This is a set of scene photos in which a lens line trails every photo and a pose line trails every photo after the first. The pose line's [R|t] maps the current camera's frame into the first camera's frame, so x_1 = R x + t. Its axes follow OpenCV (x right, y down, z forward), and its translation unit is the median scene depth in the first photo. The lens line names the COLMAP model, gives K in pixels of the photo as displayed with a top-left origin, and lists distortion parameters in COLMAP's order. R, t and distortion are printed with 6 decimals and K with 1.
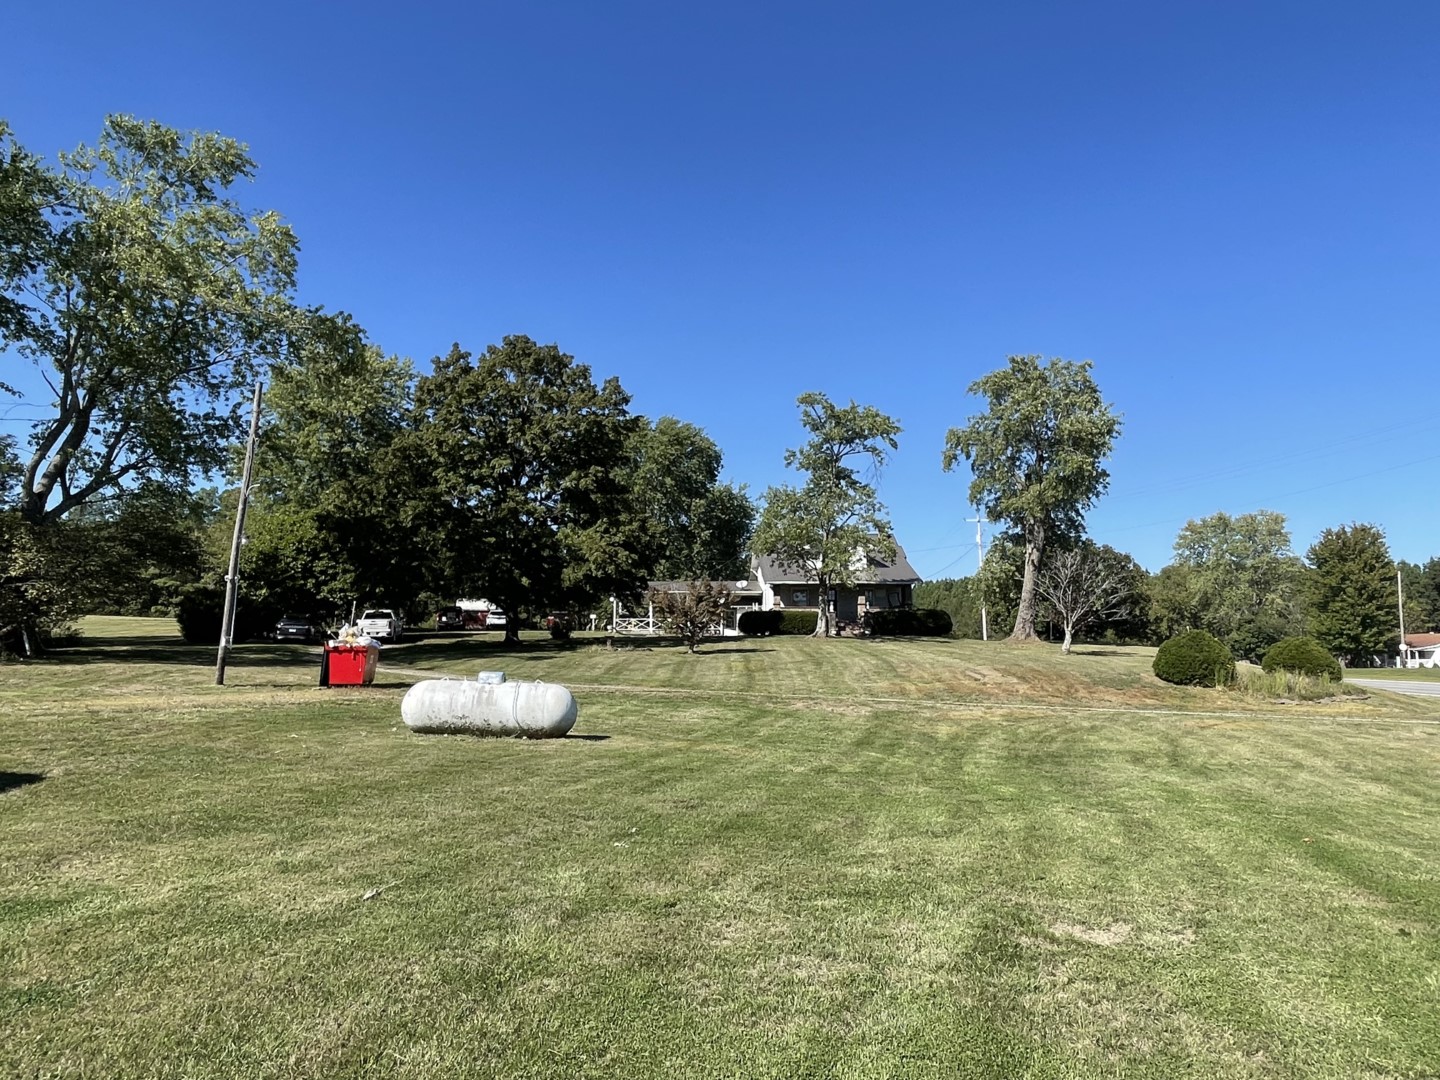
lens RADIAL K [[925.6, 0, 720.0], [0, 925.6, 540.0], [0, 0, 1]] dist [0.000087, -0.000011]
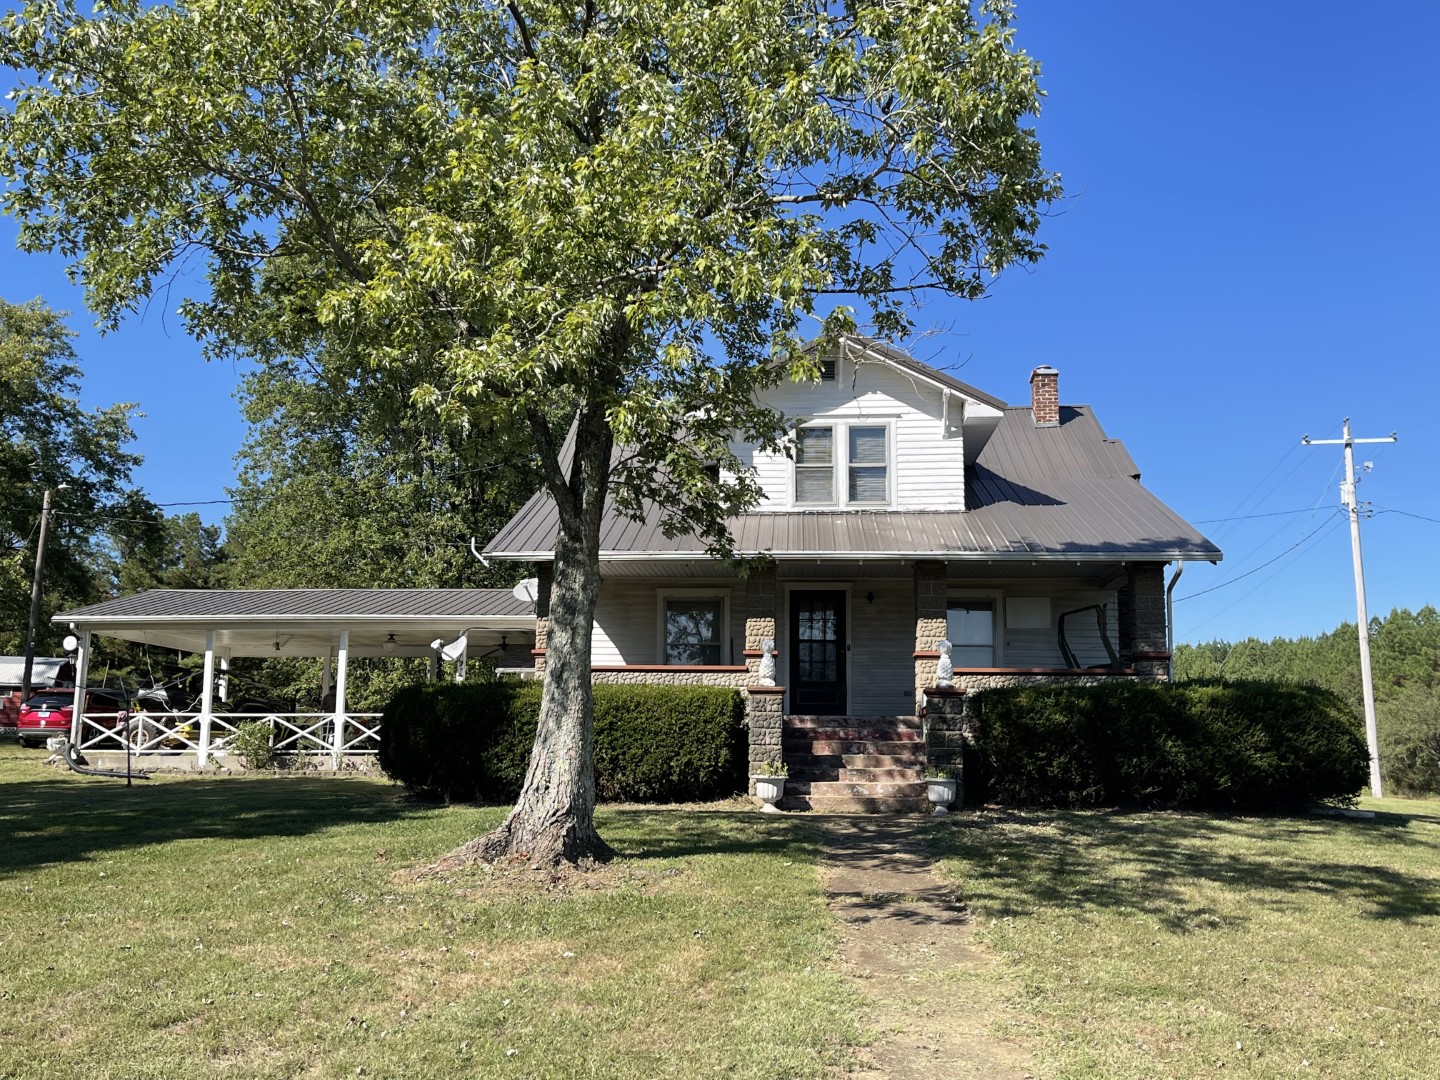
lens RADIAL K [[1328.6, 0, 720.0], [0, 1328.6, 540.0], [0, 0, 1]] dist [0.096867, -0.290779]
pose [[0.993986, -0.006164, -0.109337, 0.136927], [0.001767, 0.999187, -0.040273, 0.053836], [0.109496, 0.039837, 0.993189, 0.669447]]
